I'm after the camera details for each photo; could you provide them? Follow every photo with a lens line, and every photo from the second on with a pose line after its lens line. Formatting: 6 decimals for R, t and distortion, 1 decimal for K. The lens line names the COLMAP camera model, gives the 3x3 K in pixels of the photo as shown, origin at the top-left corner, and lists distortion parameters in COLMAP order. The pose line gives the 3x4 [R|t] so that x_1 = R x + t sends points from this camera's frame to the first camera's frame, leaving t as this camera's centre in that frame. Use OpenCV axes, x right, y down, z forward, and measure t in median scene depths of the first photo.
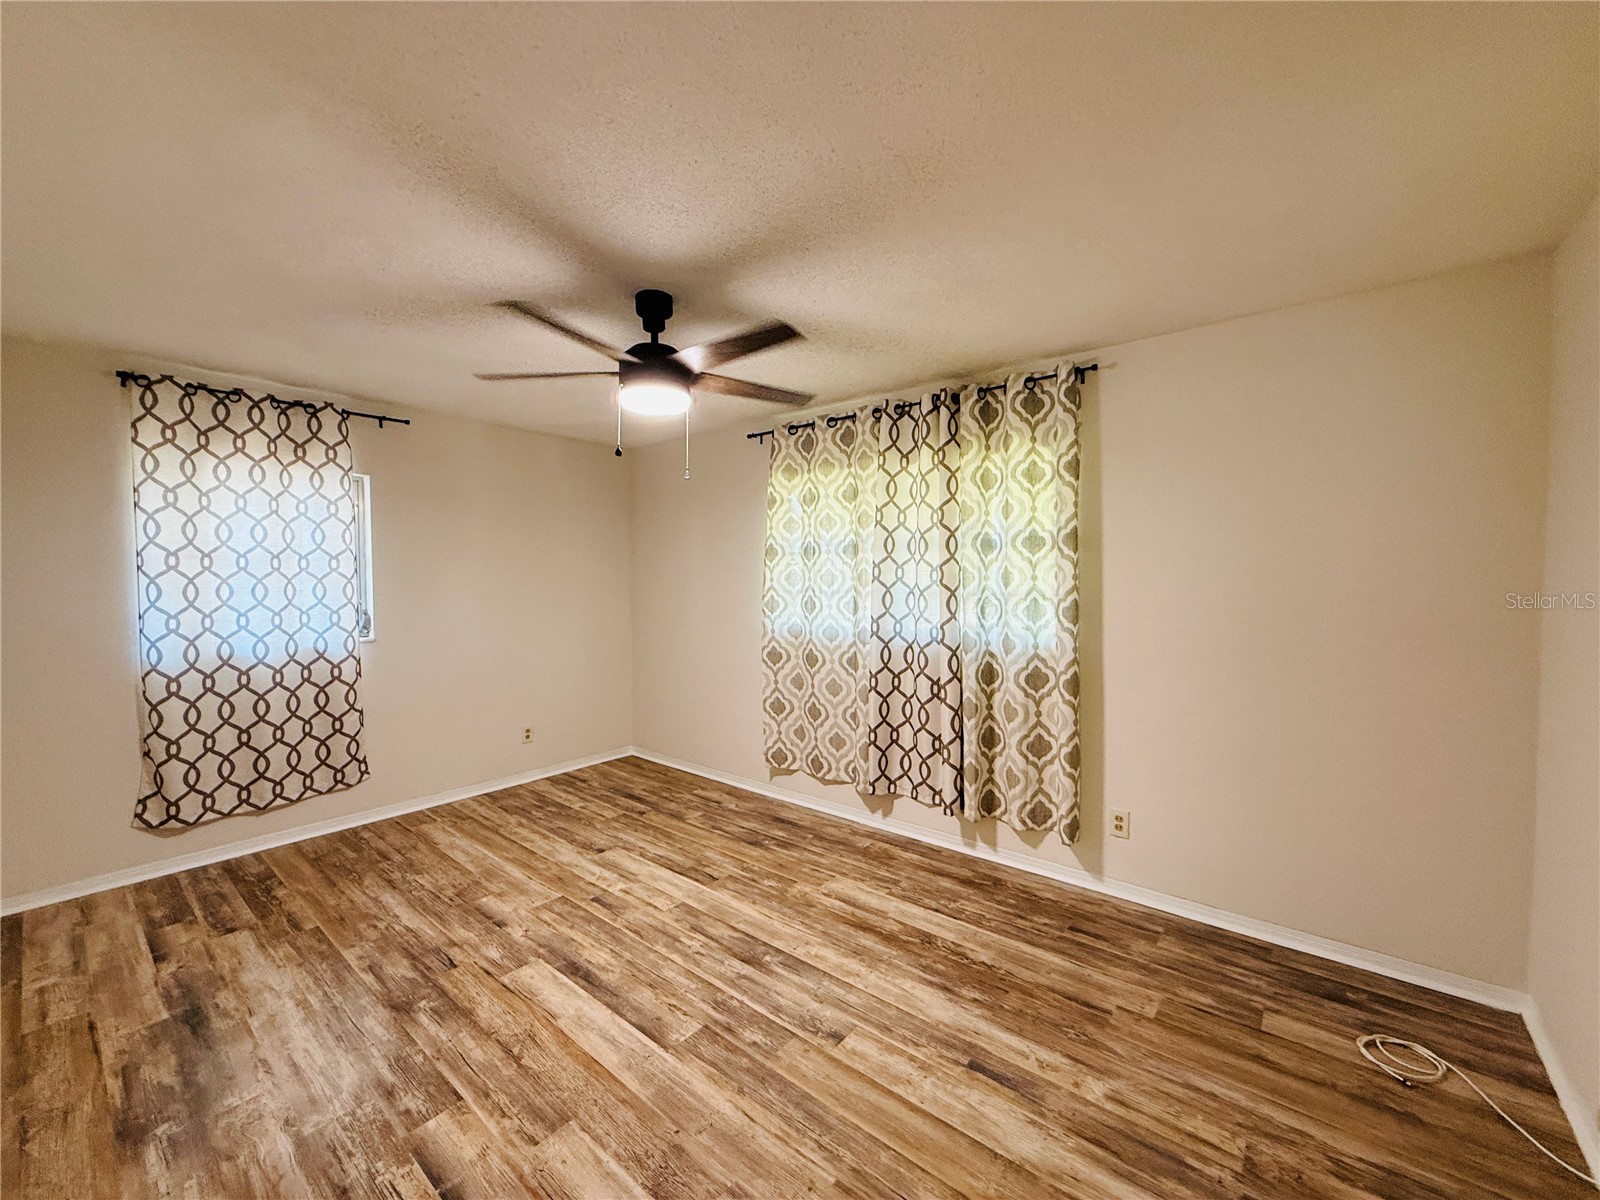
lens RADIAL K [[641.5, 0, 800.7], [0, 641.5, 601.2], [0, 0, 1]] dist [-0.002102, 0.000726]
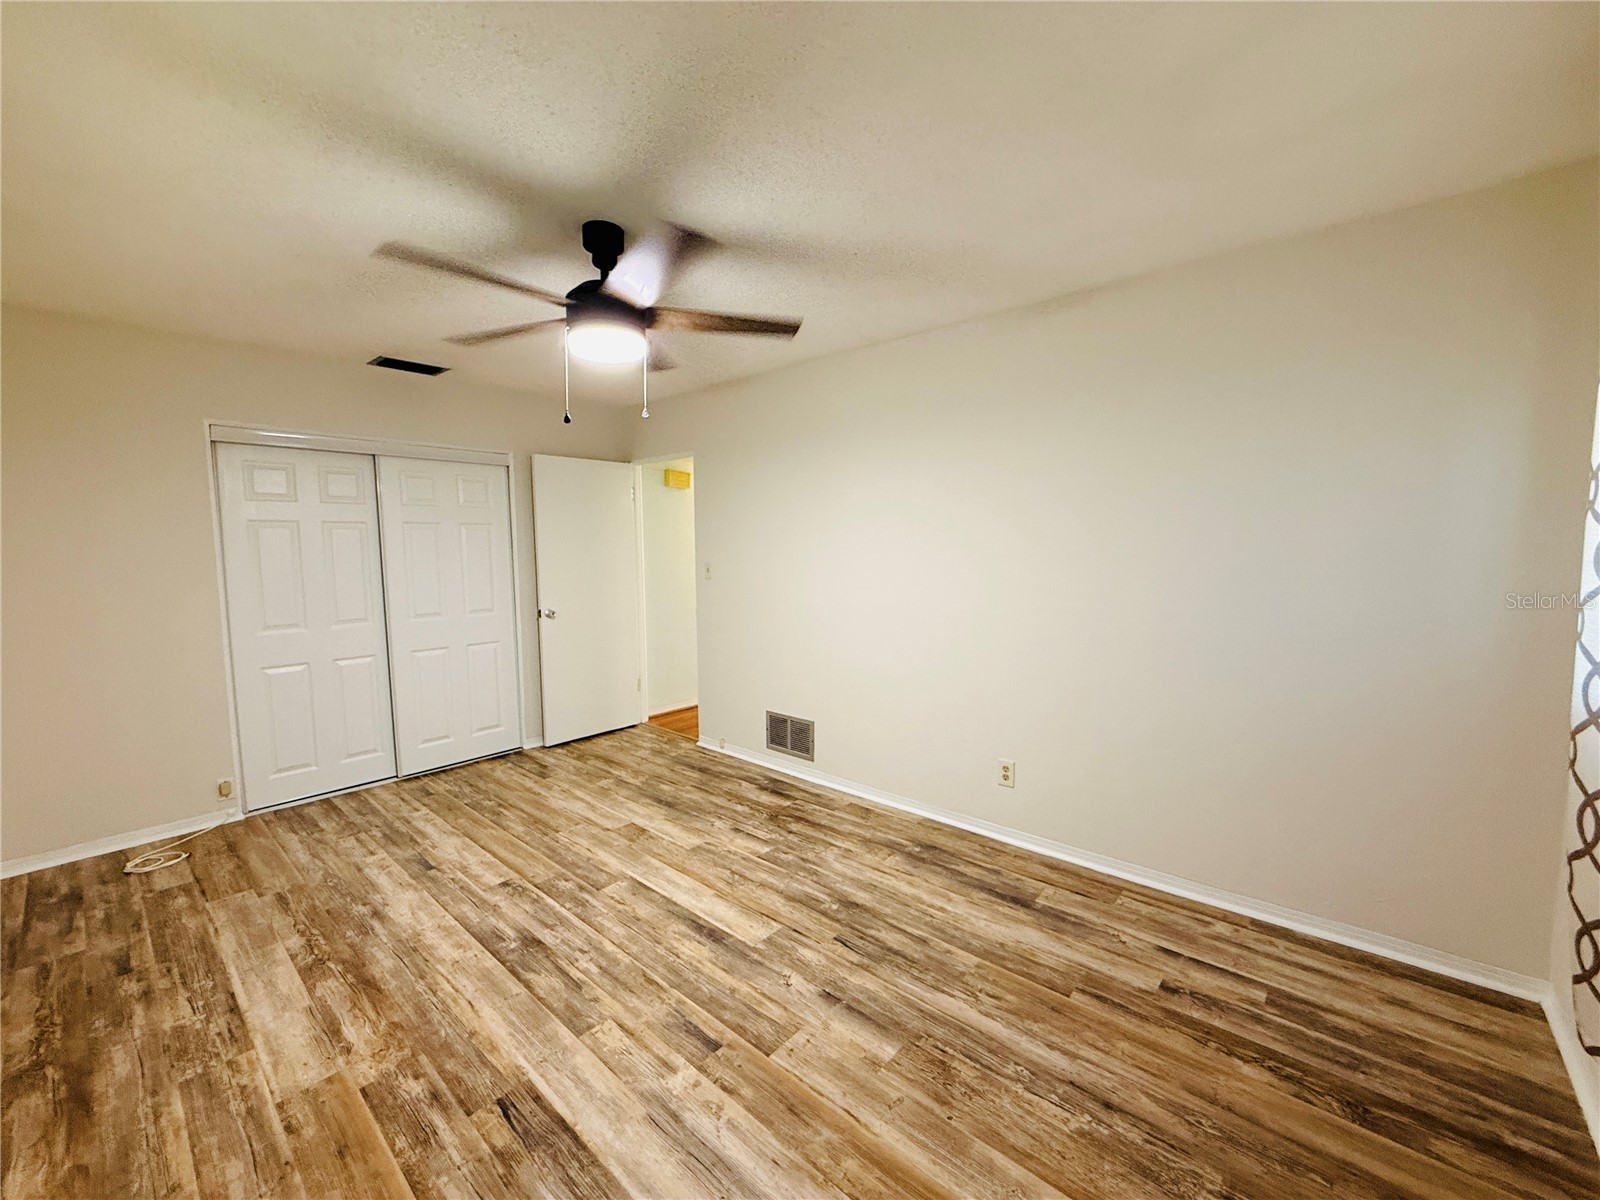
lens RADIAL K [[641.5, 0, 800.5], [0, 641.5, 599.4], [0, 0, 1]] dist [-0.002102, 0.000726]
pose [[-0.999408, 0.007306, 0.033616, -0.521825], [0.011258, 0.992840, 0.118920, -0.057511], [-0.032506, 0.119228, -0.992335, 1.905685]]
